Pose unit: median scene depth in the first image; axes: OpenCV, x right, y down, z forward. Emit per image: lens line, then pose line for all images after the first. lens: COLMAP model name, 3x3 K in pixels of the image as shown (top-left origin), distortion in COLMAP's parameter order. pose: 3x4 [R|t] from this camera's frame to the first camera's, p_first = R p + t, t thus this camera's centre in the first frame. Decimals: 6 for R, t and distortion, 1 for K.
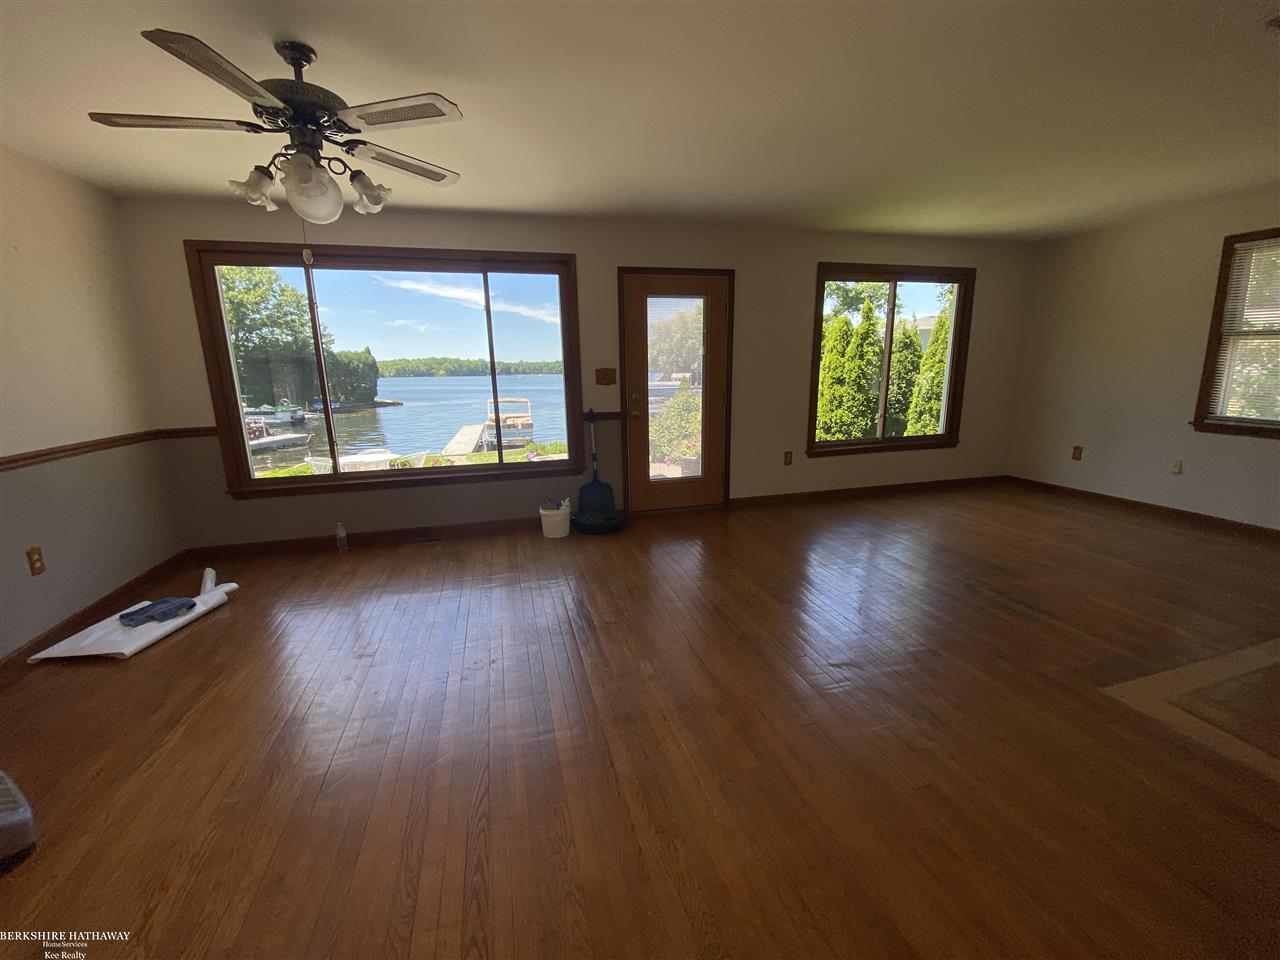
lens RADIAL K [[512.3, 0, 640.0], [0, 512.3, 480.0], [0, 0, 1]] dist [0.037579, -0.032481]
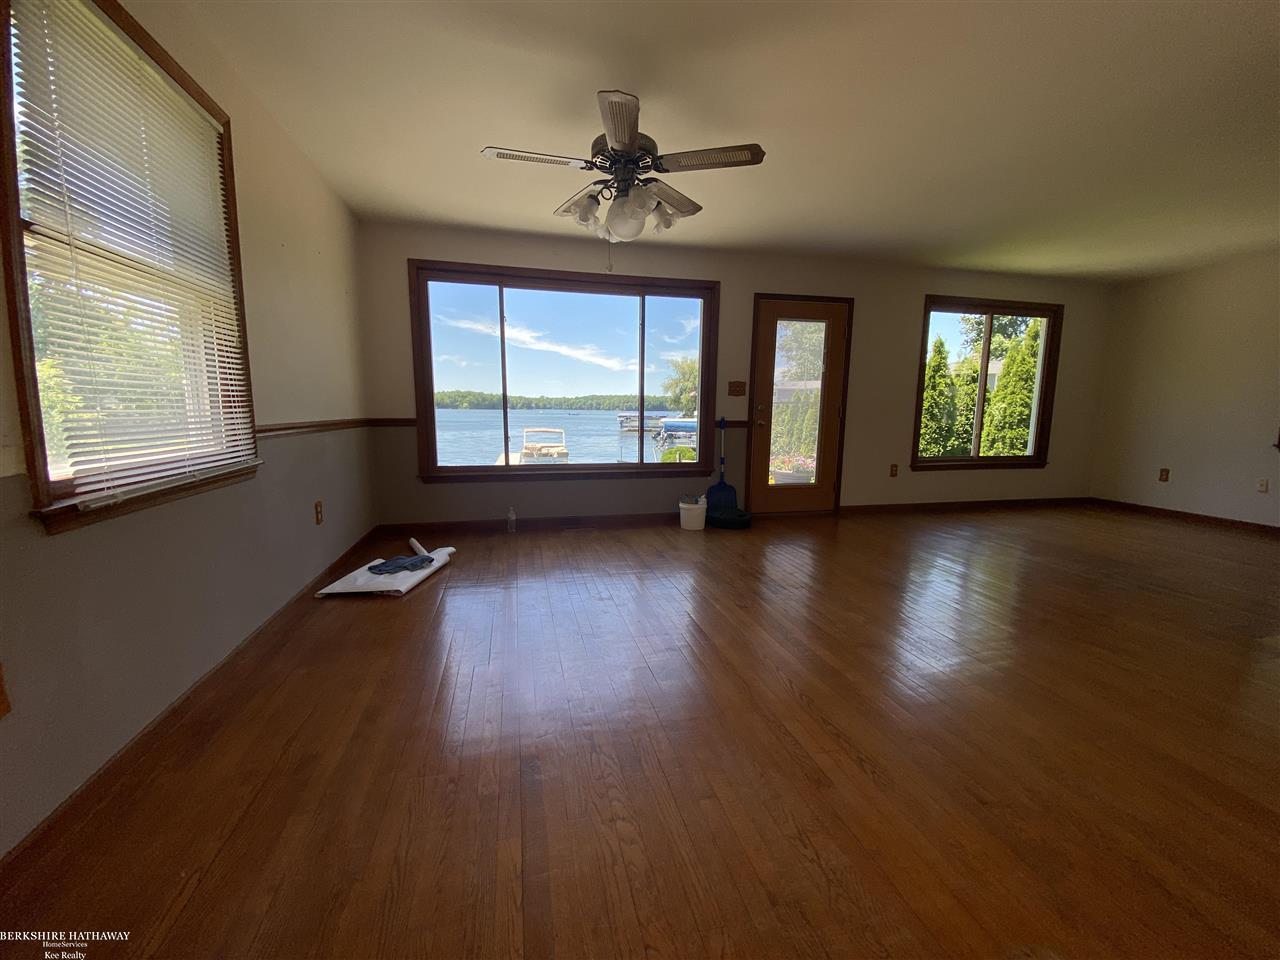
lens RADIAL K [[512.3, 0, 640.0], [0, 512.3, 480.0], [0, 0, 1]] dist [0.037579, -0.032481]
pose [[0.999048, 0.033399, -0.028063, -0.231866], [-0.035343, 0.996786, -0.071899, 0.081026], [0.025572, 0.072823, 0.997017, -0.100209]]
